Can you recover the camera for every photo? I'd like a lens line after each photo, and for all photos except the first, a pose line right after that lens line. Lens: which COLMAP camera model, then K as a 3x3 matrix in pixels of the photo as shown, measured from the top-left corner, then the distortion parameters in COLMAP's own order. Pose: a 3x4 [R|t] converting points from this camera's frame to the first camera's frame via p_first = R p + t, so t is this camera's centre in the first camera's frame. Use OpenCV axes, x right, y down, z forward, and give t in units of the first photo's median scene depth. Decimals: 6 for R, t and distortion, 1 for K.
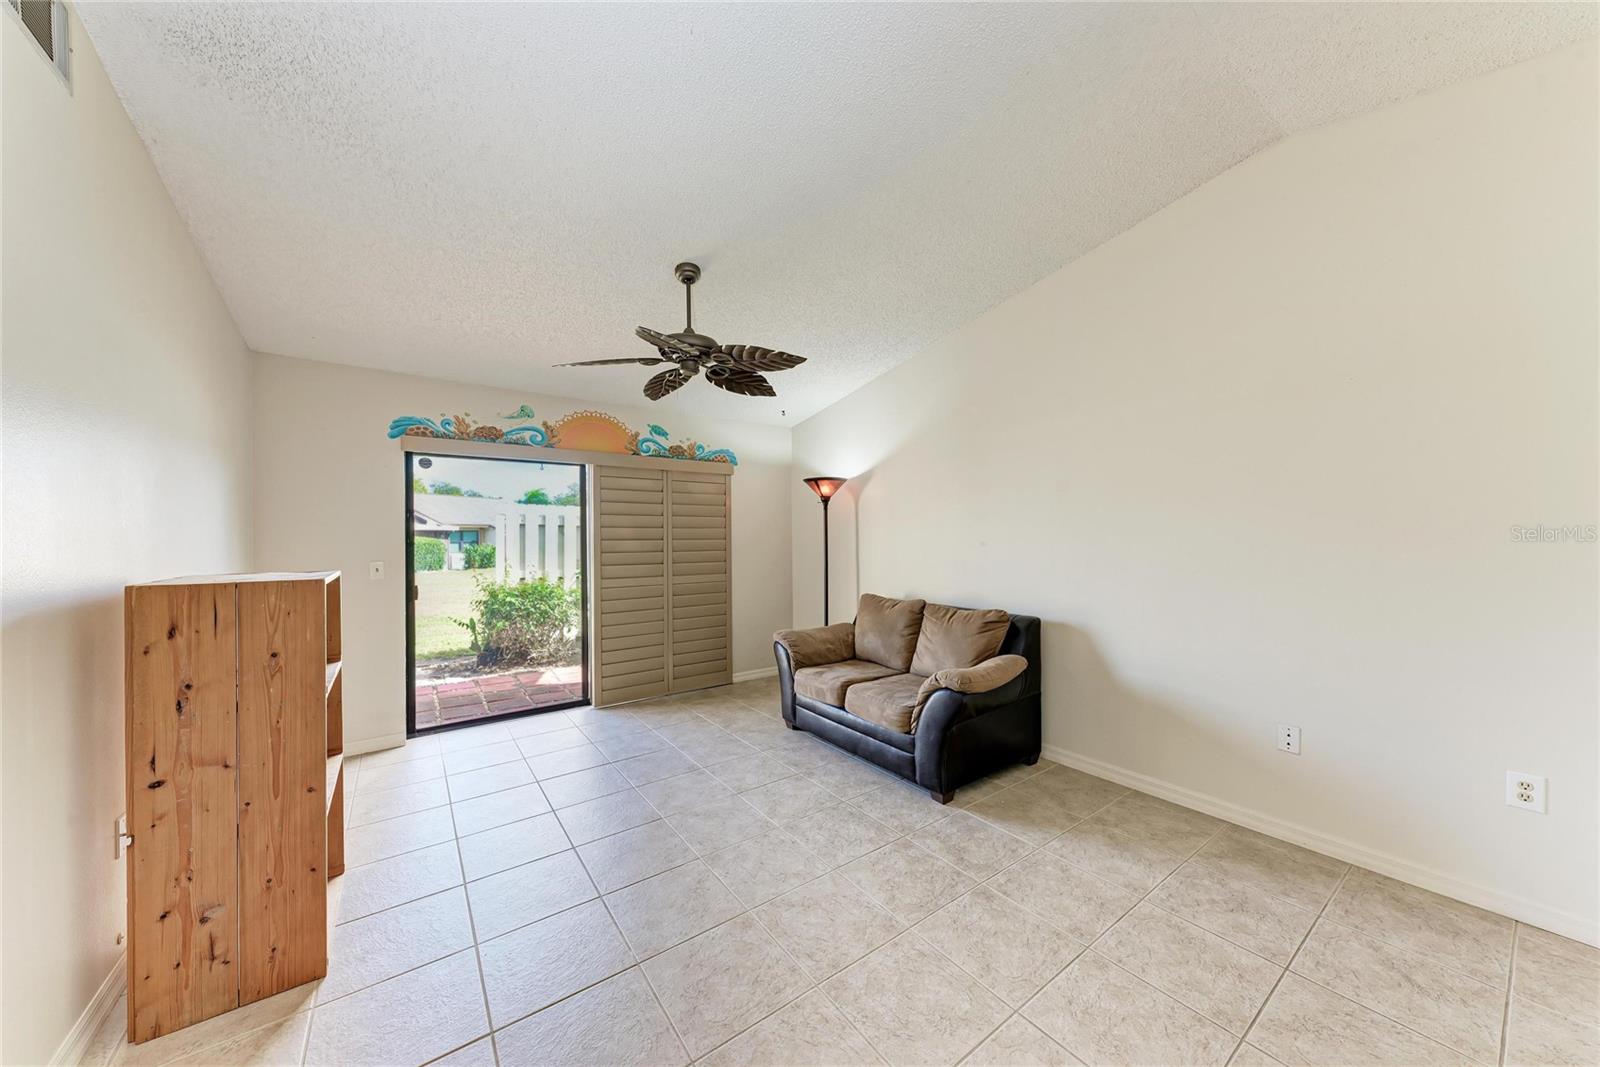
lens RADIAL K [[545.5, 0, 802.3], [0, 545.5, 547.6], [0, 0, 1]] dist [0.016043, -0.004266]
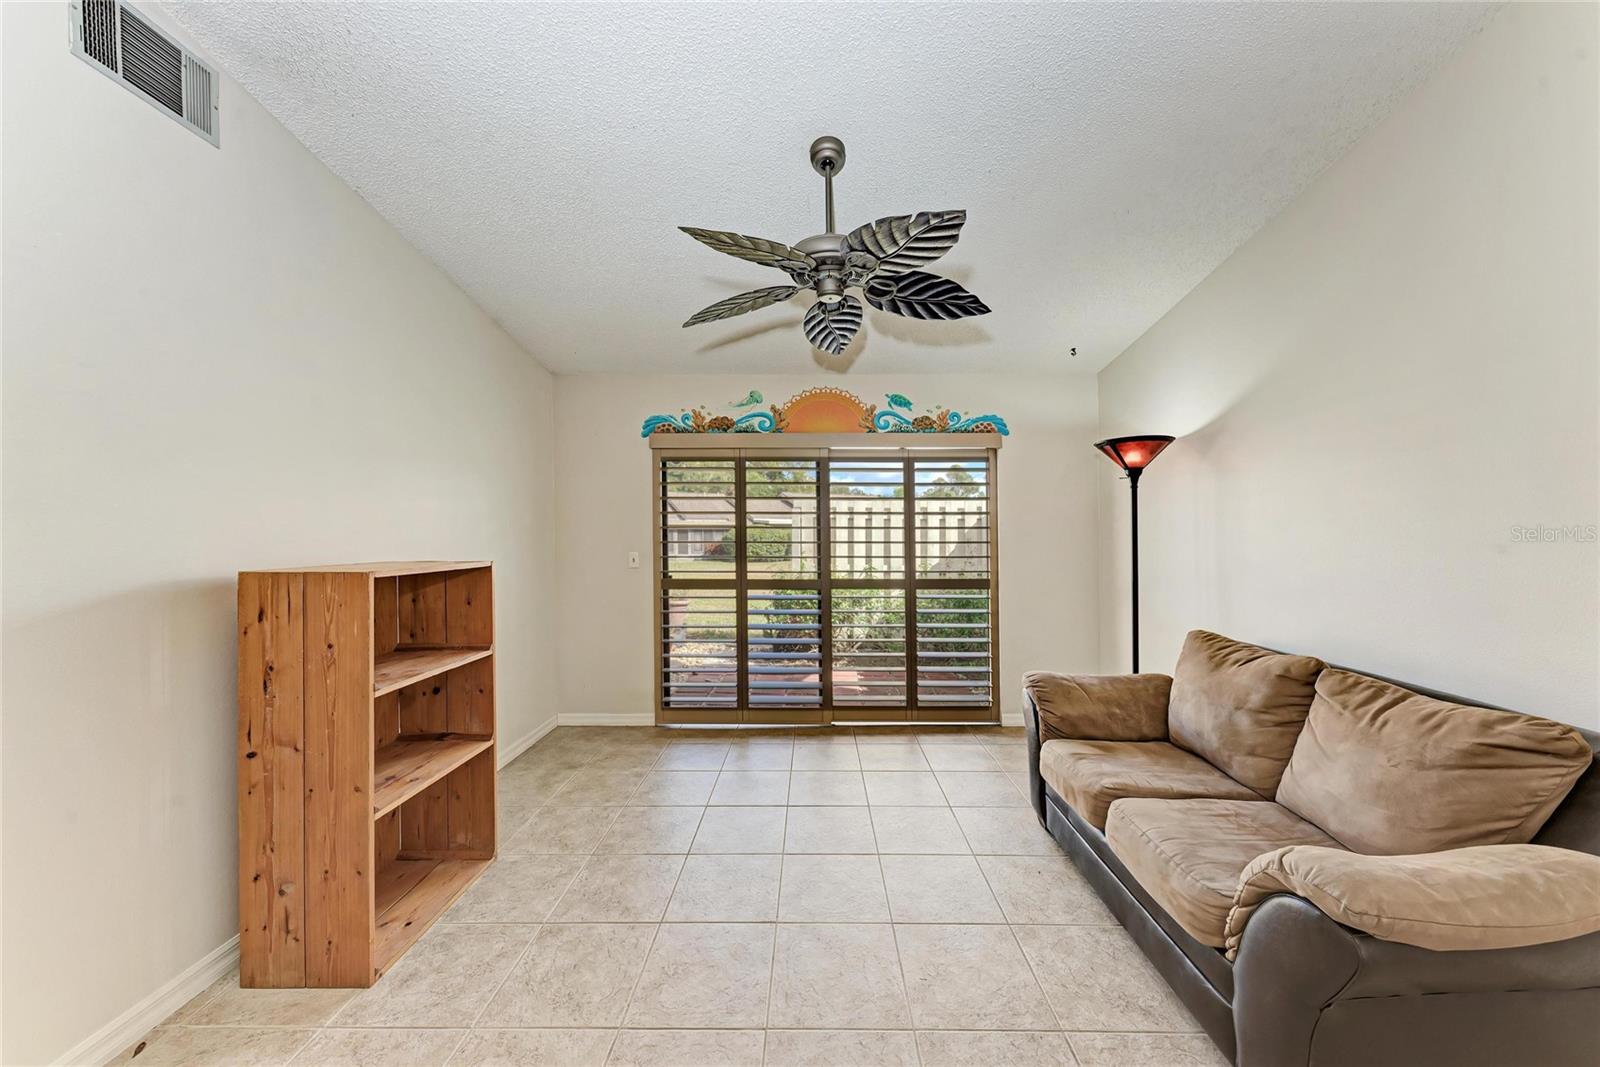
lens RADIAL K [[556.7, 0, 800.0], [0, 556.7, 533.5], [0, 0, 1]] dist [0.017518, -0.004762]
pose [[0.804502, 0.008029, -0.593895, 0.149326], [-0.016098, 0.999836, -0.008289, -0.006613], [0.593732, 0.016229, 0.804500, 0.310829]]
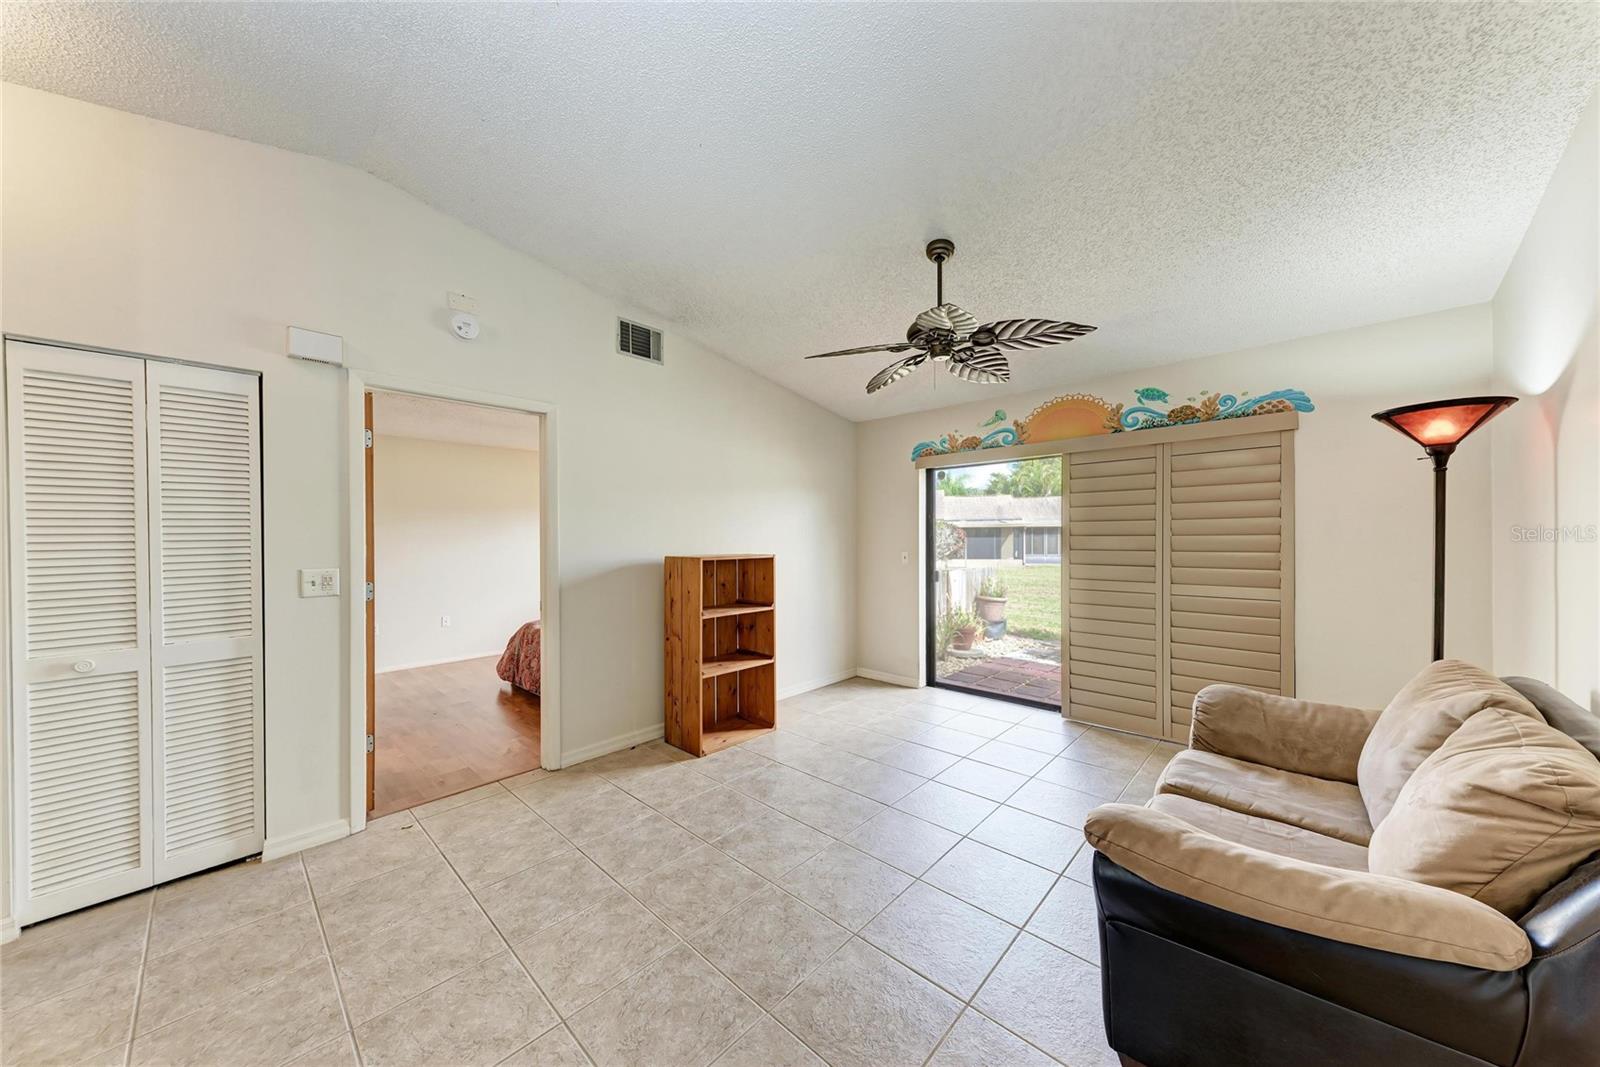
lens RADIAL K [[539.4, 0, 785.5], [0, 539.4, 533.8], [0, 0, 1]] dist [0.015756, -0.000016]
pose [[0.174652, -0.001085, -0.984630, 0.526061], [-0.007459, 0.999969, -0.002425, -0.012826], [0.984602, 0.007768, 0.174638, 0.458002]]
